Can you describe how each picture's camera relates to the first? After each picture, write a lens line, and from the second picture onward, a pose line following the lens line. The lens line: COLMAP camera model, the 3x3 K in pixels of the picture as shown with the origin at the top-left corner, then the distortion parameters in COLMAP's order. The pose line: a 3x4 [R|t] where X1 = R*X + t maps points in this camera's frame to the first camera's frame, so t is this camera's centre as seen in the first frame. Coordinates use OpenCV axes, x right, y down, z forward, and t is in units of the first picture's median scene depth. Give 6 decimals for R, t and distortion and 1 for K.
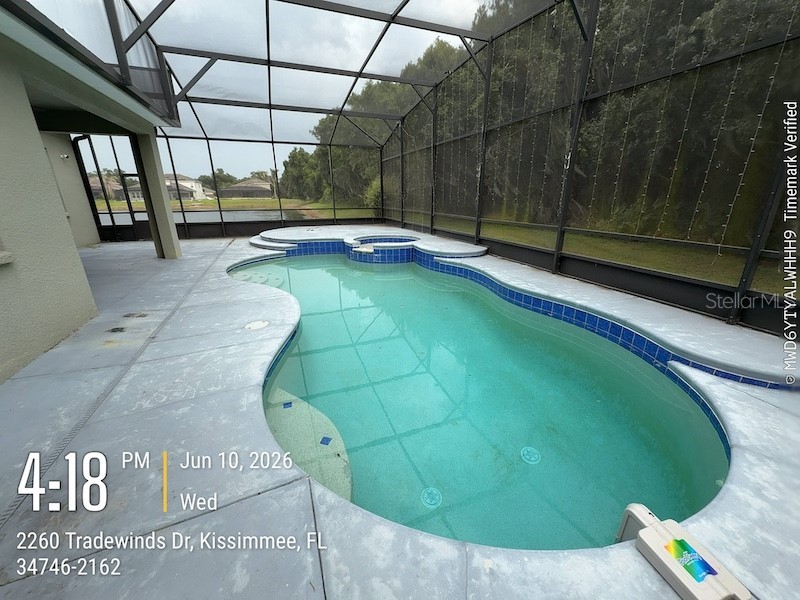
lens RADIAL K [[318.9, 0, 402.9], [0, 318.9, 300.2], [0, 0, 1]] dist [-0.001280, 0.000013]
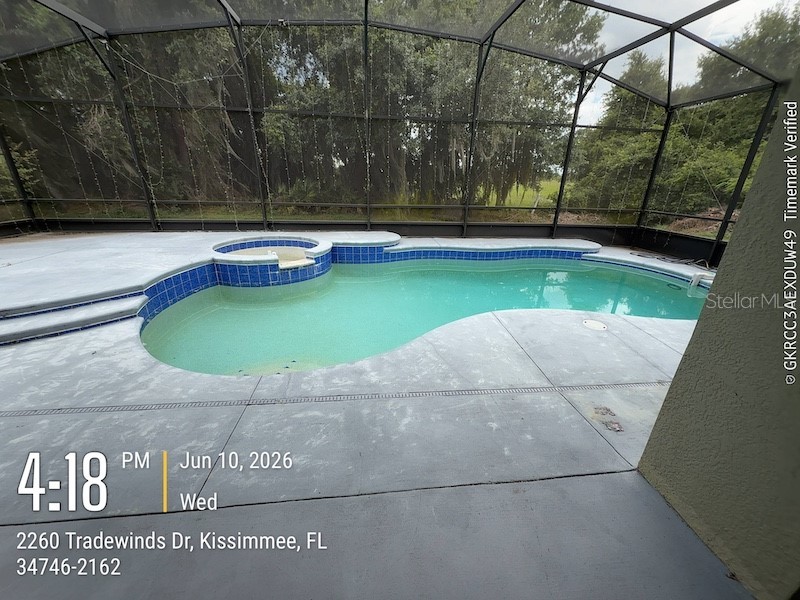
lens RADIAL K [[318.9, 0, 402.9], [0, 318.9, 300.2], [0, 0, 1]] dist [-0.001280, 0.000013]
pose [[0.255285, -0.343321, 0.903858, -0.864493], [0.278655, 0.921293, 0.271240, -0.252000], [-0.925840, 0.182622, 0.330861, 0.702319]]
